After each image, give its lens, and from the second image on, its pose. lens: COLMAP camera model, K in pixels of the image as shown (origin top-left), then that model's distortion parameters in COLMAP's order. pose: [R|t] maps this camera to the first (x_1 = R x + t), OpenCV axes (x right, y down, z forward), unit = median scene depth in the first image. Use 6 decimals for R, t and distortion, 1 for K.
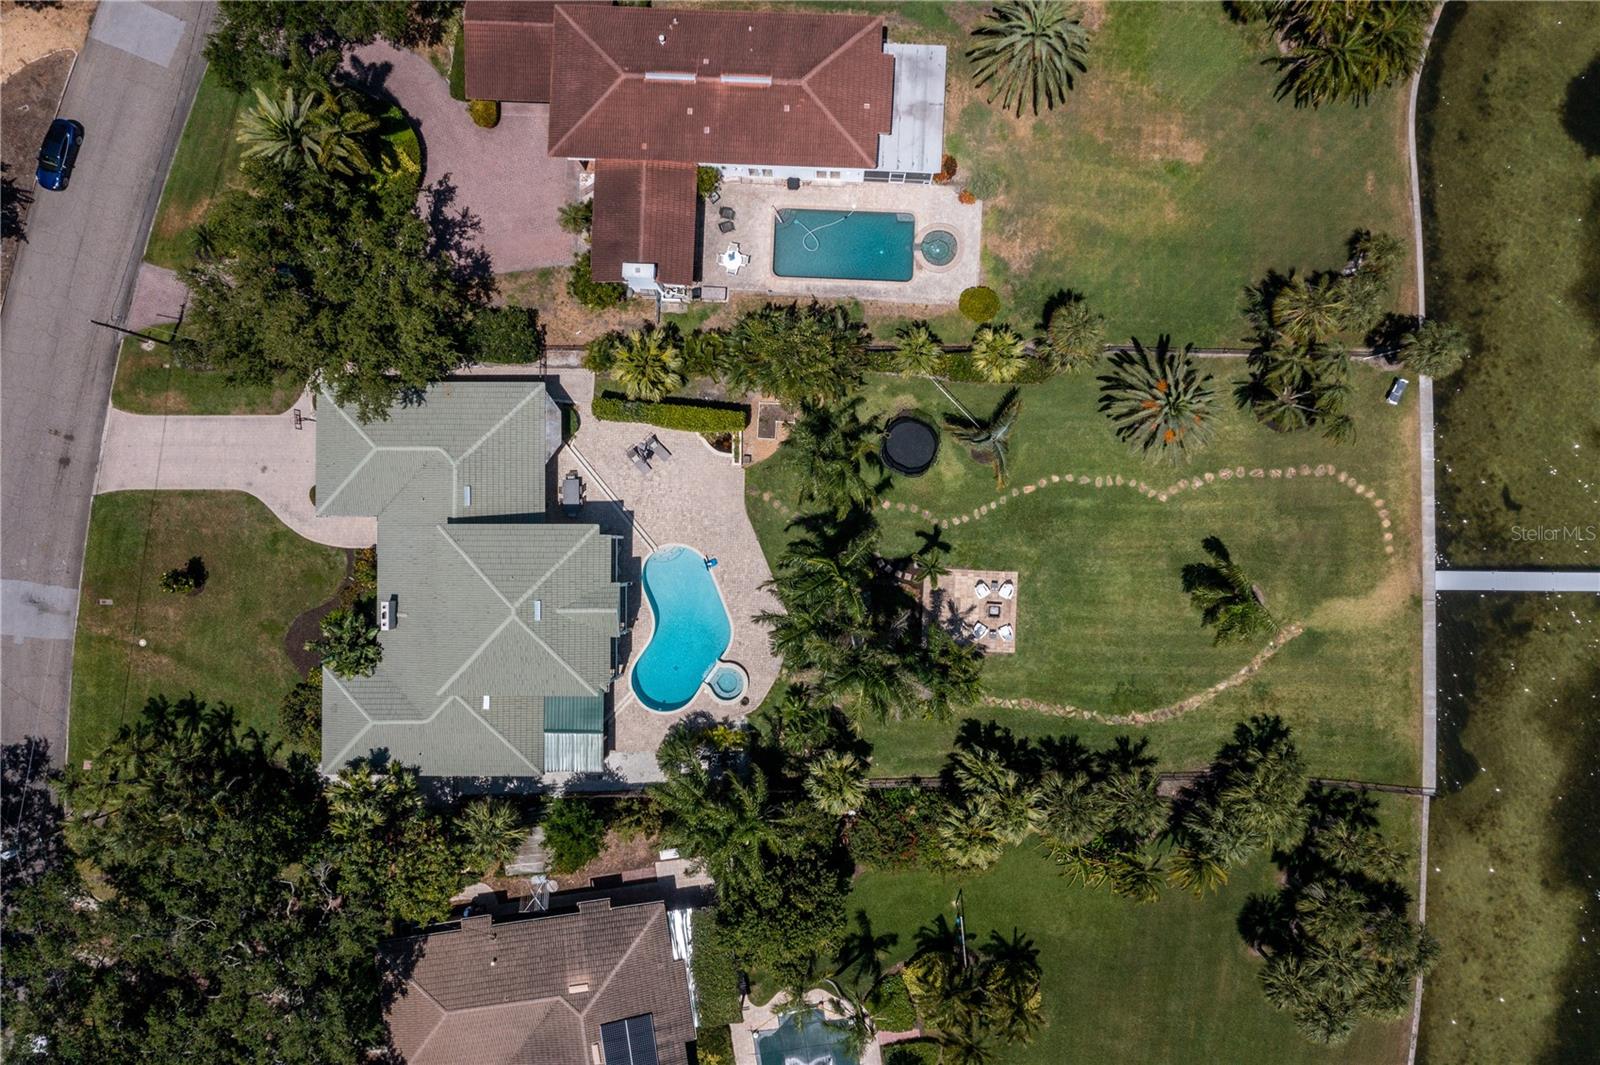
lens RADIAL K [[1305.8, 0, 795.7], [0, 1305.8, 531.9], [0, 0, 1]] dist [-0.003200, 0.020719]
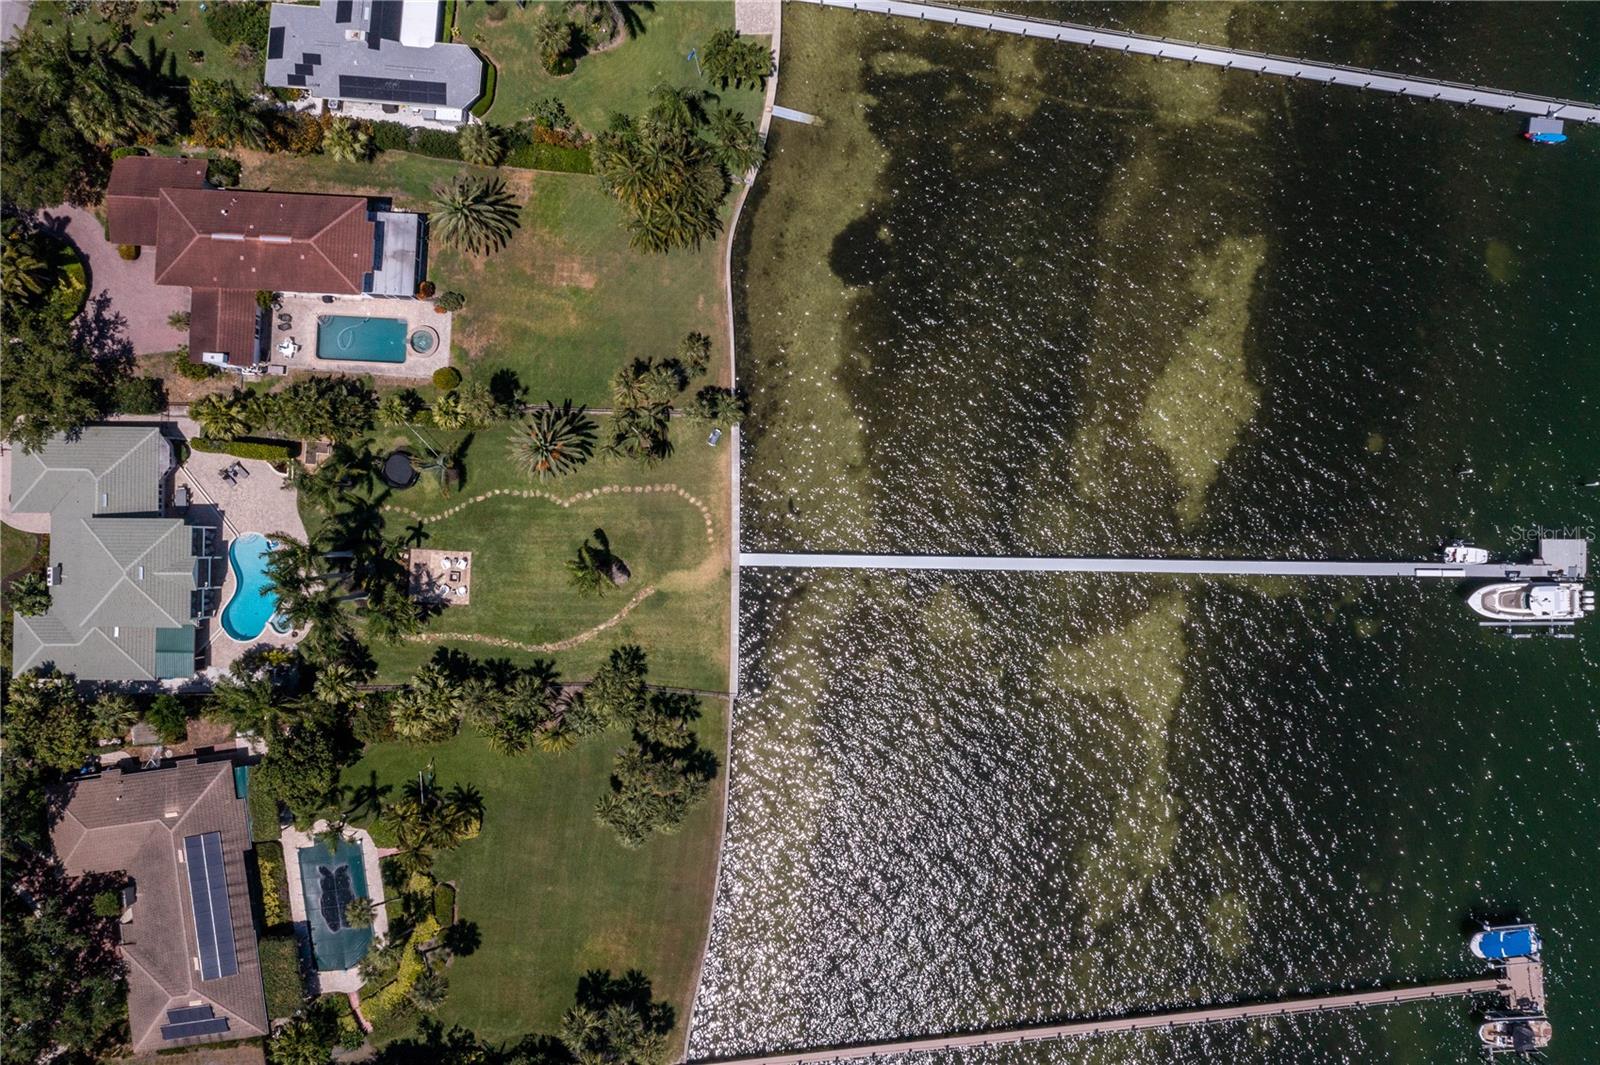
lens RADIAL K [[1305.8, 0, 806.9], [0, 1305.8, 530.8], [0, 0, 1]] dist [-0.003200, 0.020719]
pose [[0.999961, 0.007520, 0.004648, 0.560260], [-0.007524, 0.999971, 0.000701, 0.001576], [-0.004643, -0.000736, 0.999989, -0.547529]]
